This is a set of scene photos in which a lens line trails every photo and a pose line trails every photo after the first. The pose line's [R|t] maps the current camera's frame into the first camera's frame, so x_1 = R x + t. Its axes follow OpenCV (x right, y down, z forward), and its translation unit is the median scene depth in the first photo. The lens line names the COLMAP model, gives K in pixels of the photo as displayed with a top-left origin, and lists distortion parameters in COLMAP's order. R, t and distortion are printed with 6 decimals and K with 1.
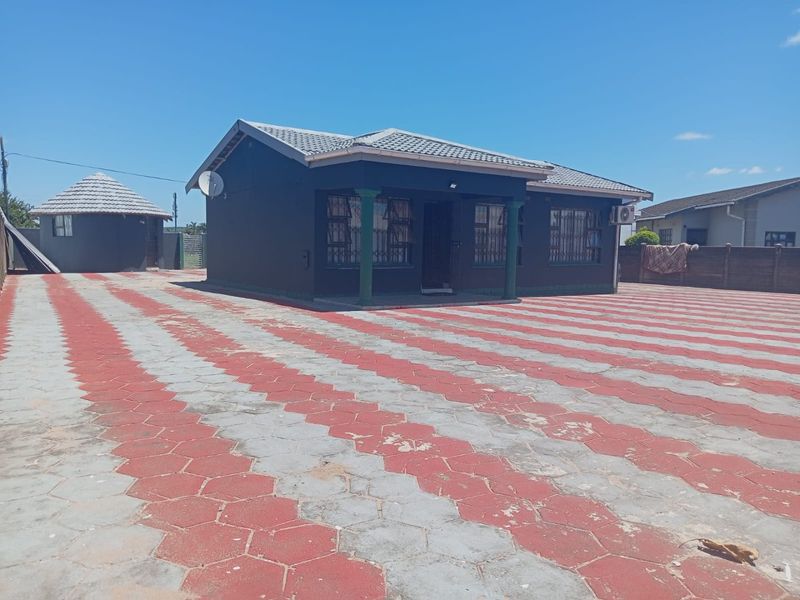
lens RADIAL K [[625.5, 0, 400.0], [0, 625.5, 300.0], [0, 0, 1]] dist [0.095681, -0.199114]
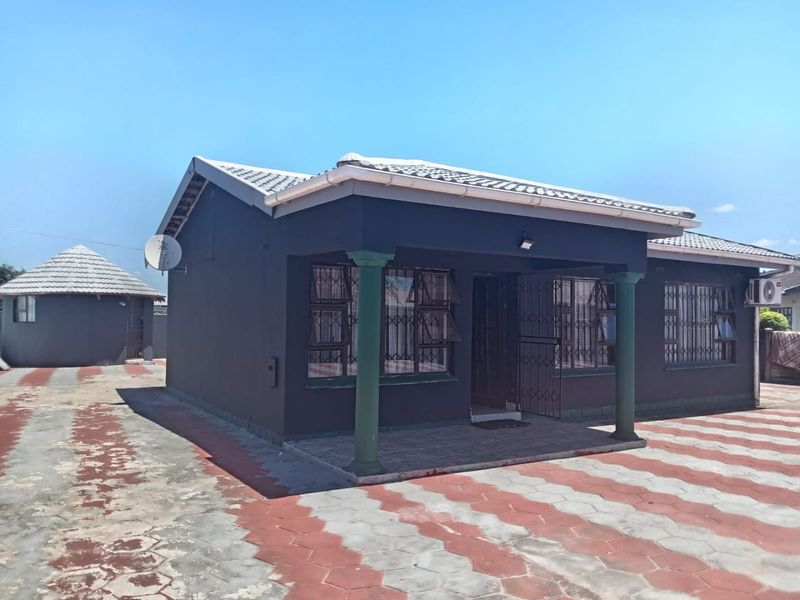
lens RADIAL K [[633.6, 0, 402.6], [0, 633.6, 298.5], [0, 0, 1]] dist [0.100251, -0.223888]
pose [[0.998024, -0.007161, -0.062417, 0.008527], [-0.000378, 0.992780, -0.119949, -0.061434], [0.062826, 0.119735, 0.990816, 0.403094]]
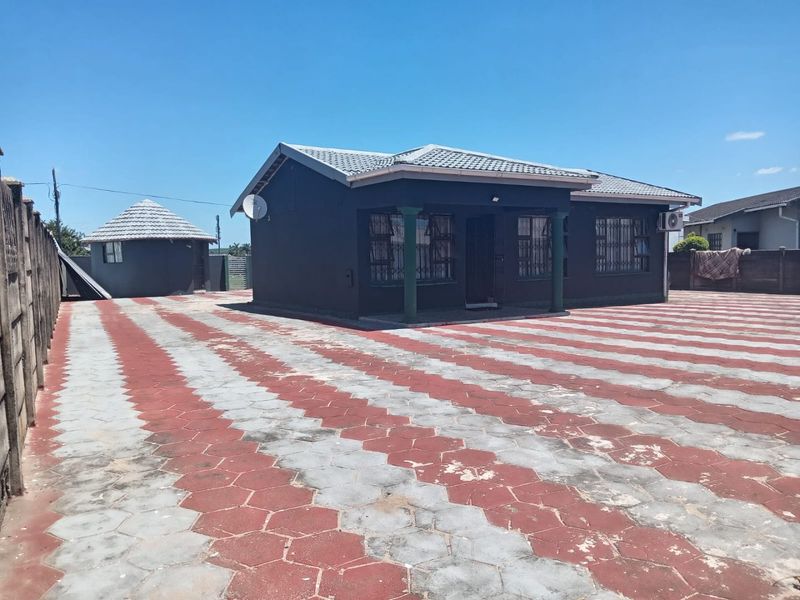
lens RADIAL K [[625.7, 0, 400.0], [0, 625.7, 300.0], [0, 0, 1]] dist [0.119439, -0.289462]
pose [[0.997497, -0.030701, -0.063699, -0.006698], [0.029293, 0.999308, -0.022918, -0.004738], [0.064358, 0.020995, 0.997706, 0.004109]]
